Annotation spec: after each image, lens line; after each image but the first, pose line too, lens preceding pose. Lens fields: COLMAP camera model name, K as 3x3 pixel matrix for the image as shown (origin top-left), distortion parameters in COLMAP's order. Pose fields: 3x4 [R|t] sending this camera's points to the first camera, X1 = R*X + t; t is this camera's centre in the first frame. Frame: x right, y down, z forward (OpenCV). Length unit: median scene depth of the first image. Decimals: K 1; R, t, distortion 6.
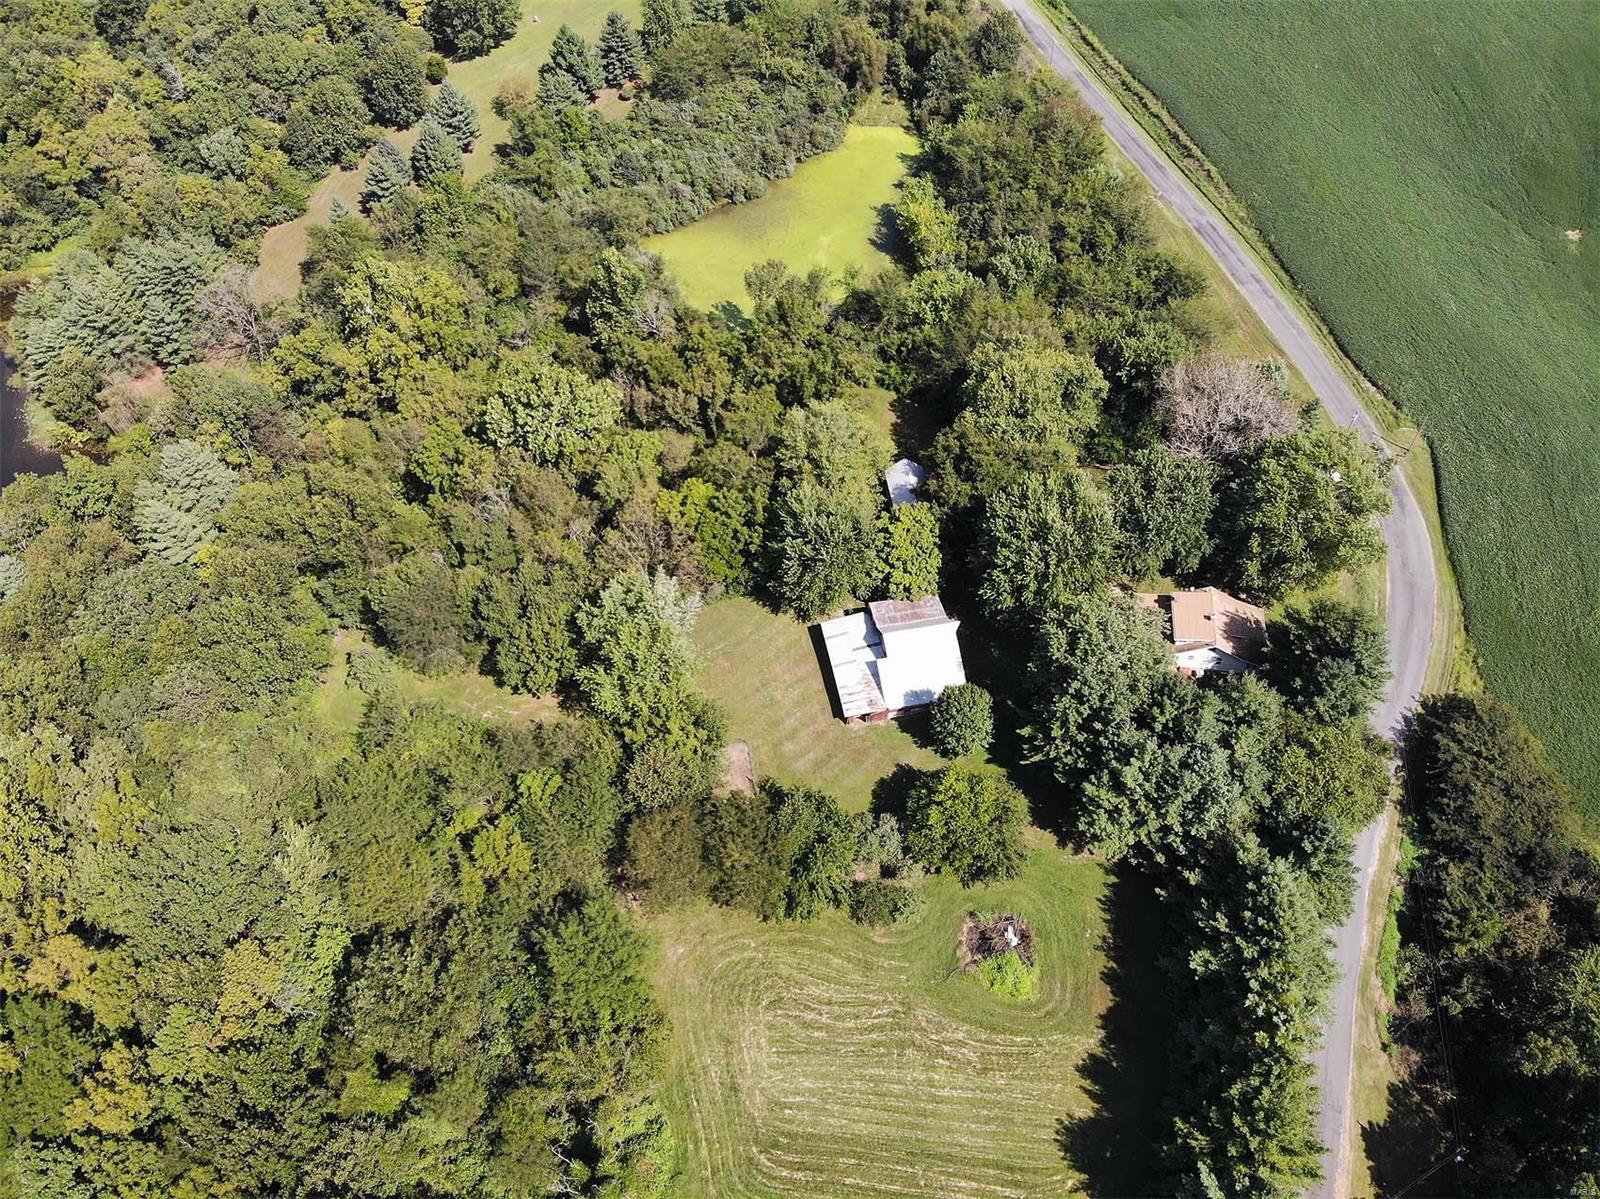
lens RADIAL K [[1168.0, 0, 810.2], [0, 1168.0, 599.8], [0, 0, 1]] dist [0.068912, -0.192608]
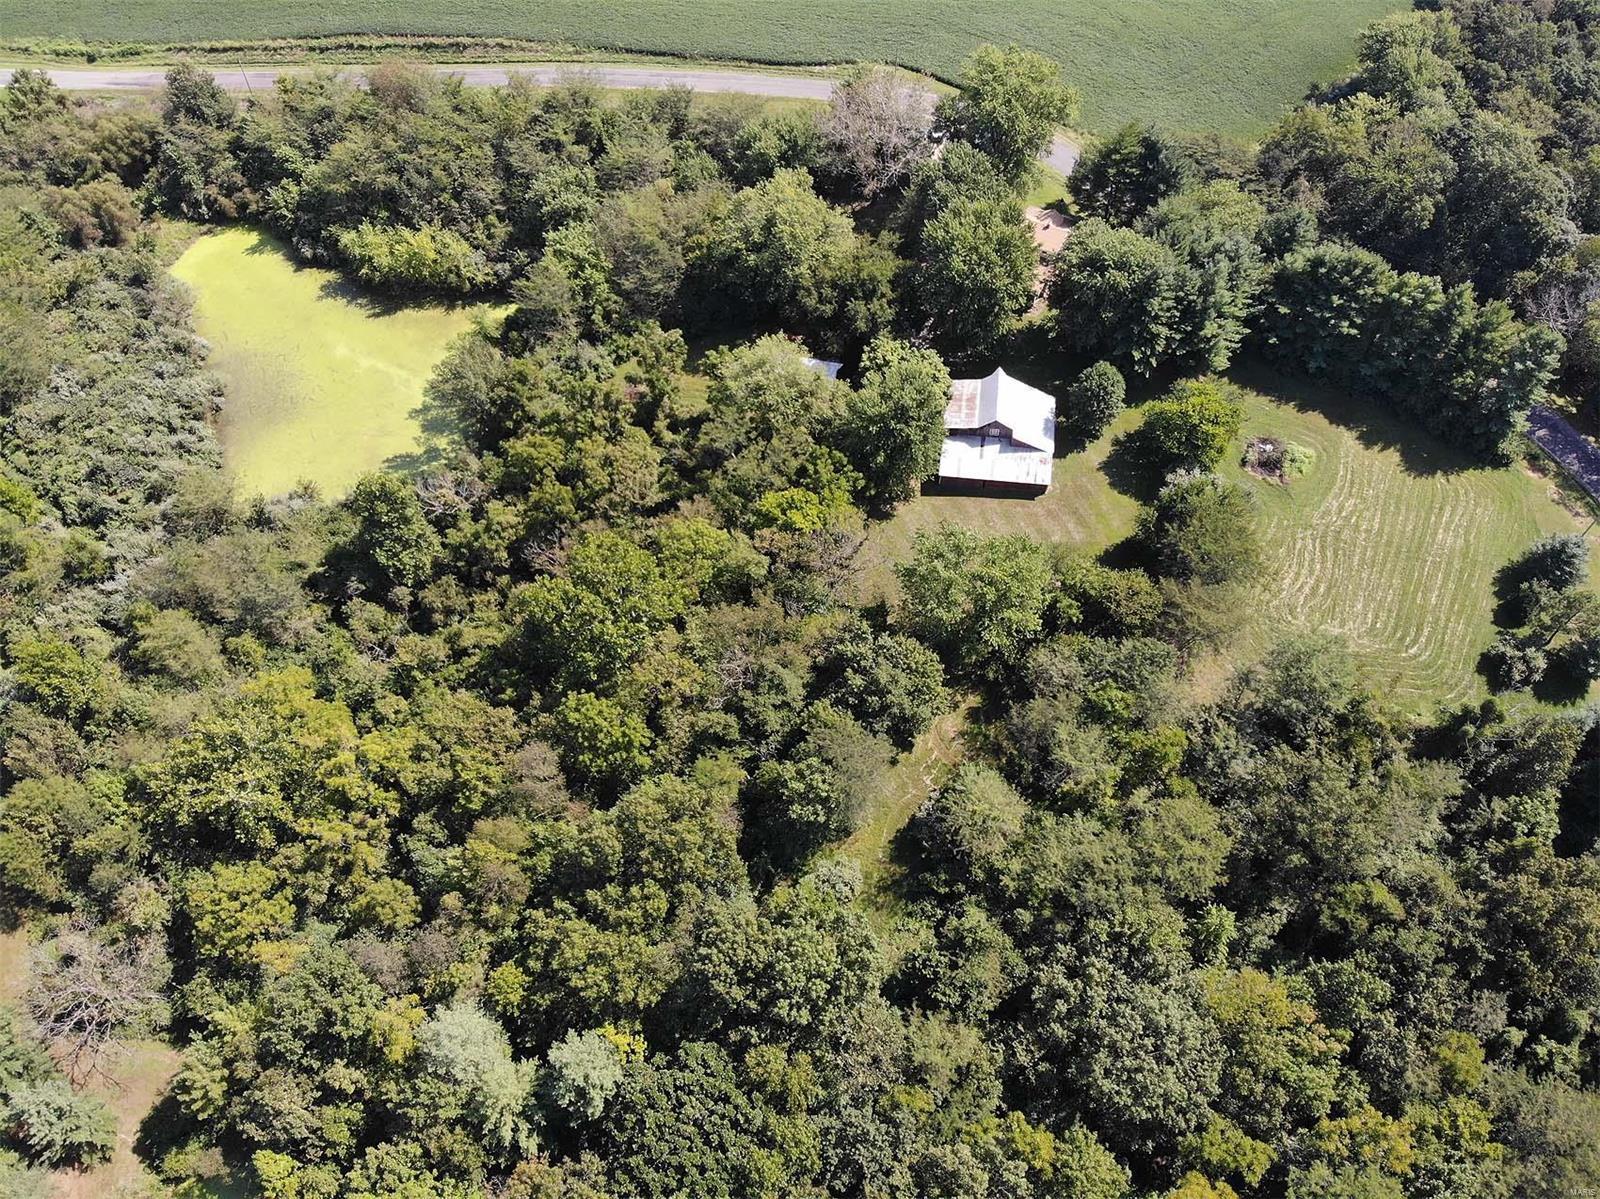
lens RADIAL K [[1178.0, 0, 799.4], [0, 1178.0, 587.2], [0, 0, 1]] dist [0.074957, -0.202586]
pose [[0.332432, -0.783990, 0.524260, -0.556791], [0.743441, 0.559875, 0.365835, -0.336733], [-0.580331, 0.268141, 0.768971, 0.232201]]
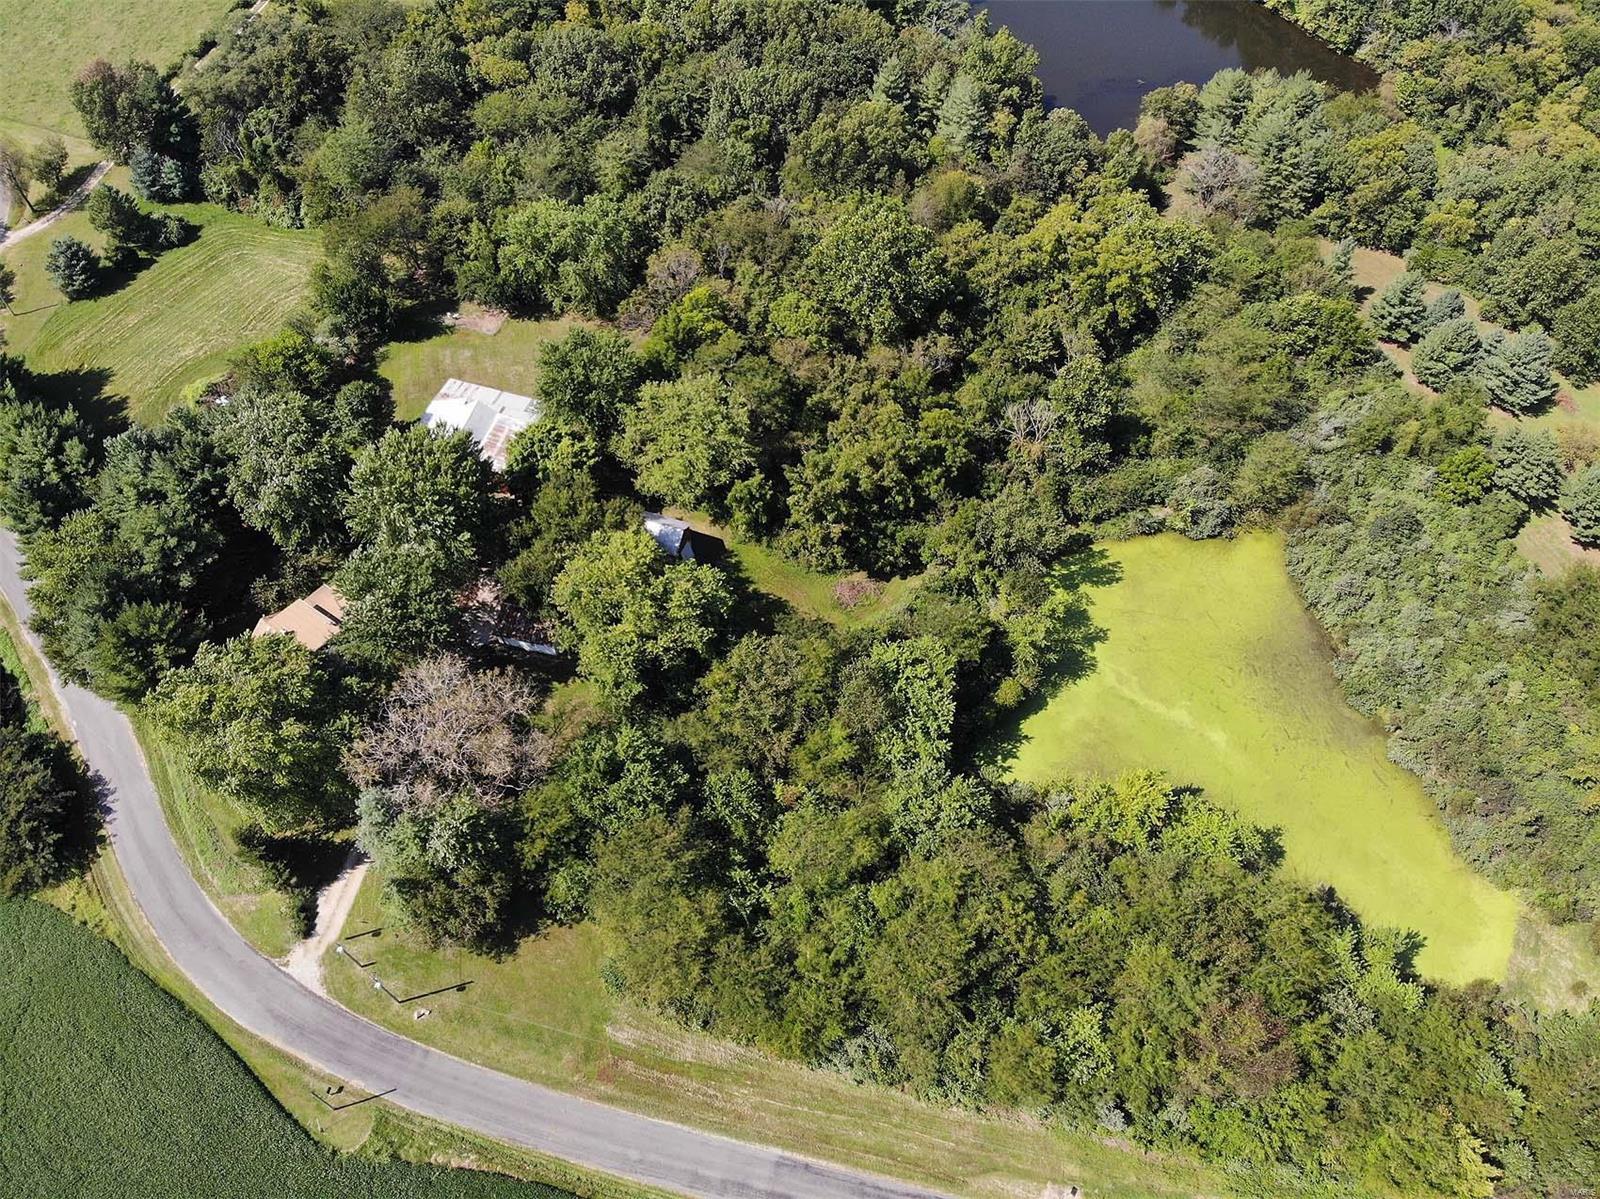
lens RADIAL K [[1178.0, 0, 799.4], [0, 1178.0, 587.2], [0, 0, 1]] dist [0.074957, -0.202586]
pose [[-0.451038, 0.726780, -0.518031, 0.492135], [-0.711564, 0.057534, 0.700262, -0.742312], [0.538740, 0.684457, 0.491200, 0.581666]]
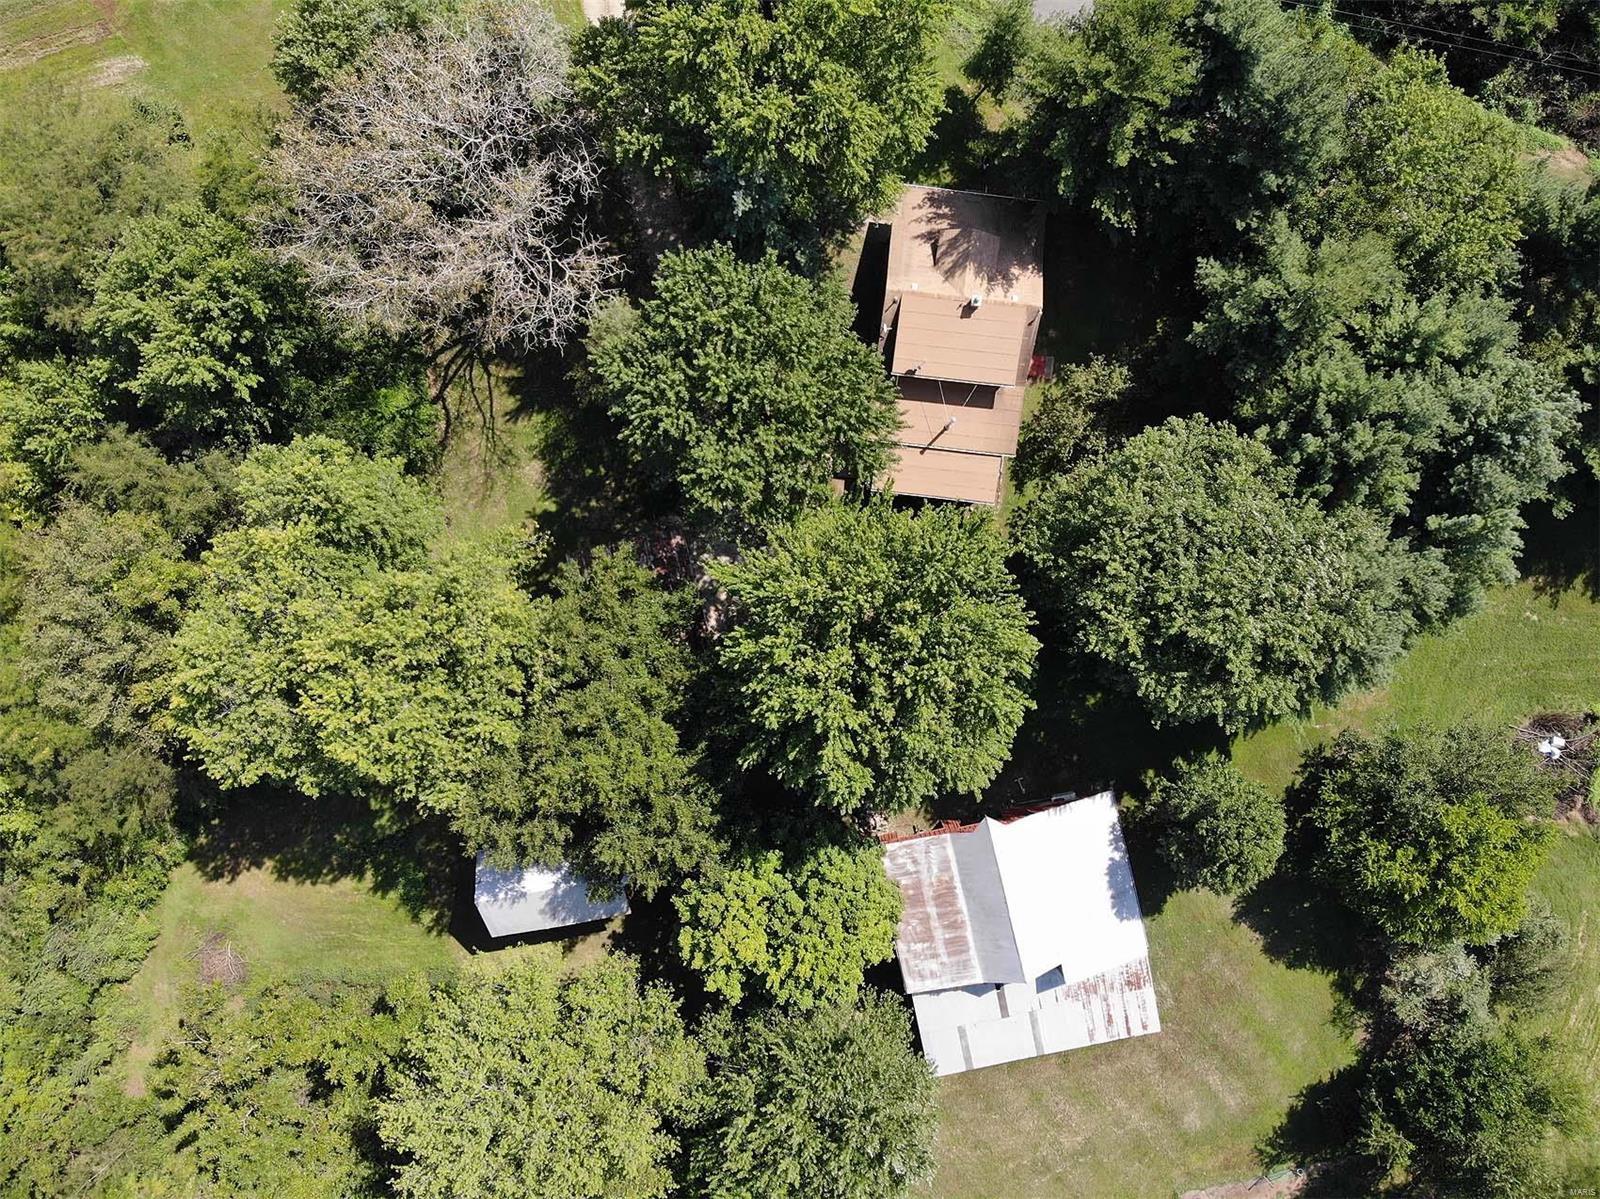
lens RADIAL K [[1178.0, 0, 799.4], [0, 1178.0, 587.2], [0, 0, 1]] dist [0.074957, -0.202586]
pose [[-0.016944, -0.999787, -0.011752, 0.184812], [0.790975, -0.020593, 0.611501, -0.269534], [-0.611613, 0.001066, 0.791156, 0.525099]]
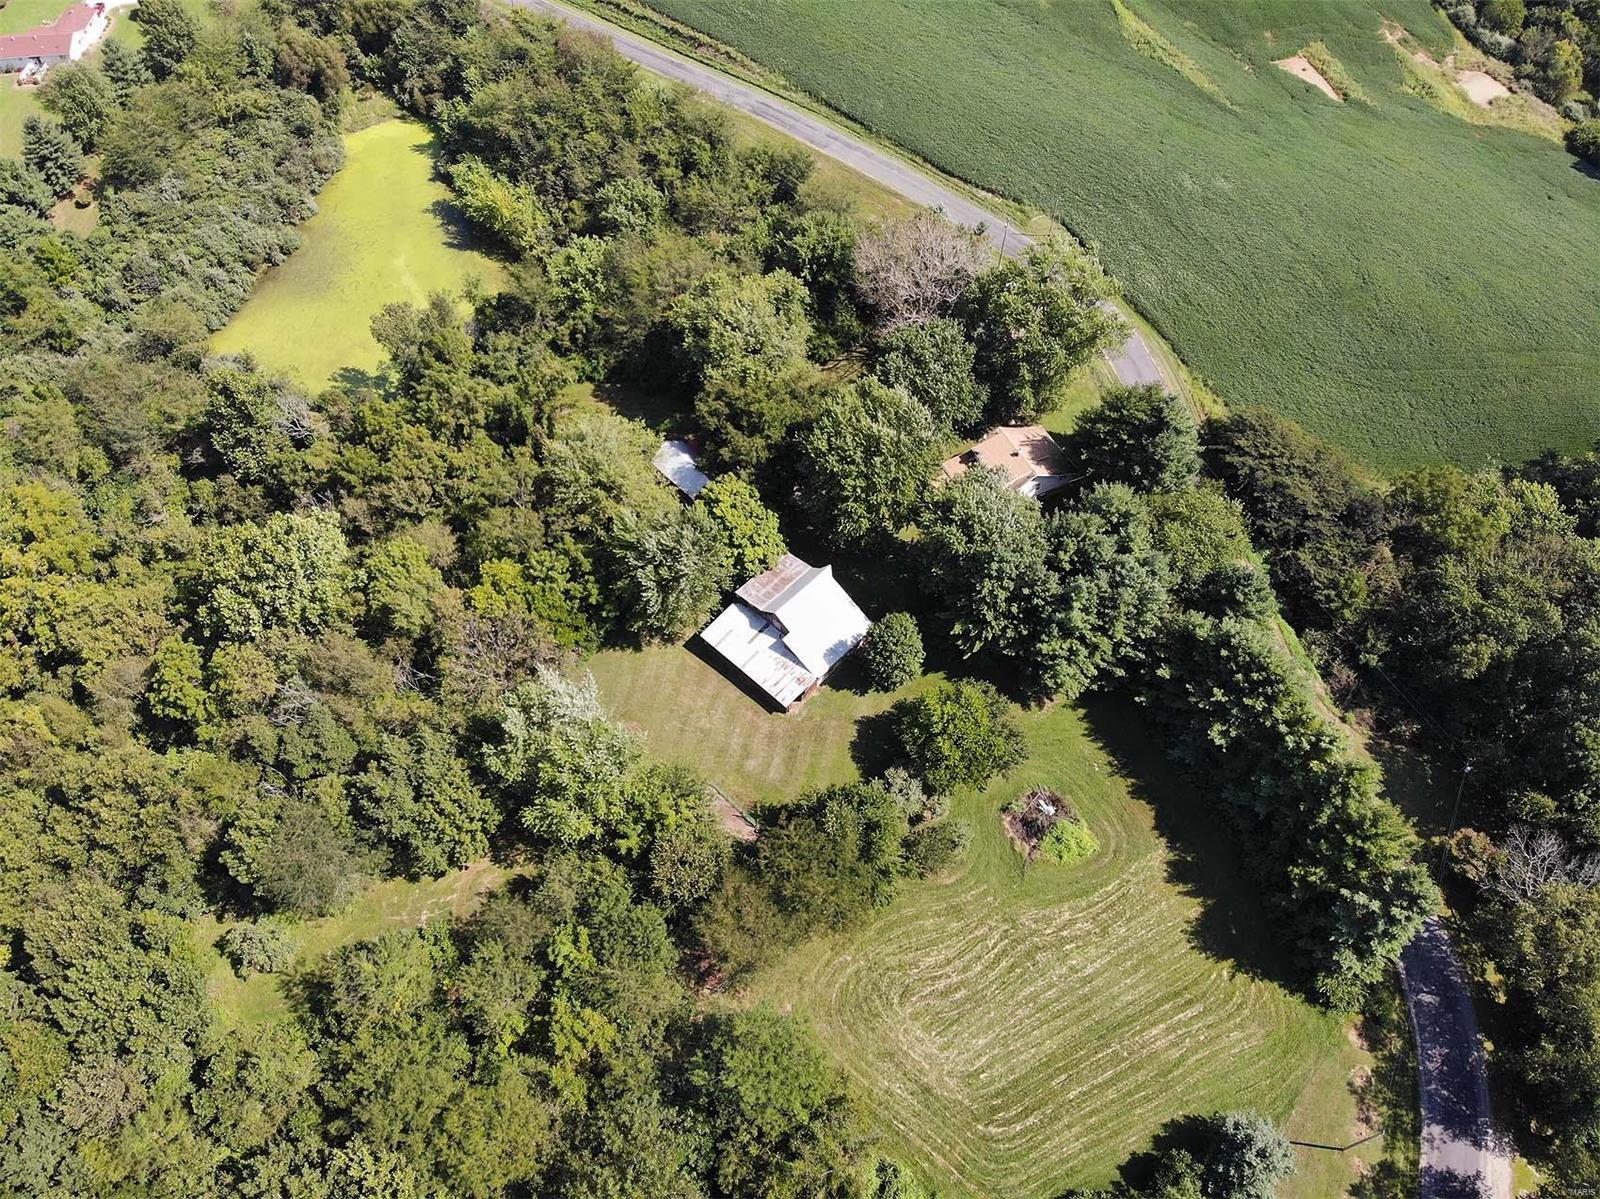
lens RADIAL K [[1178.0, 0, 799.4], [0, 1178.0, 587.2], [0, 0, 1]] dist [0.074957, -0.202586]
pose [[0.820358, -0.470019, 0.325722, -0.179232], [0.450795, 0.881996, 0.137359, -0.089741], [-0.351847, 0.034150, 0.935435, 0.061705]]
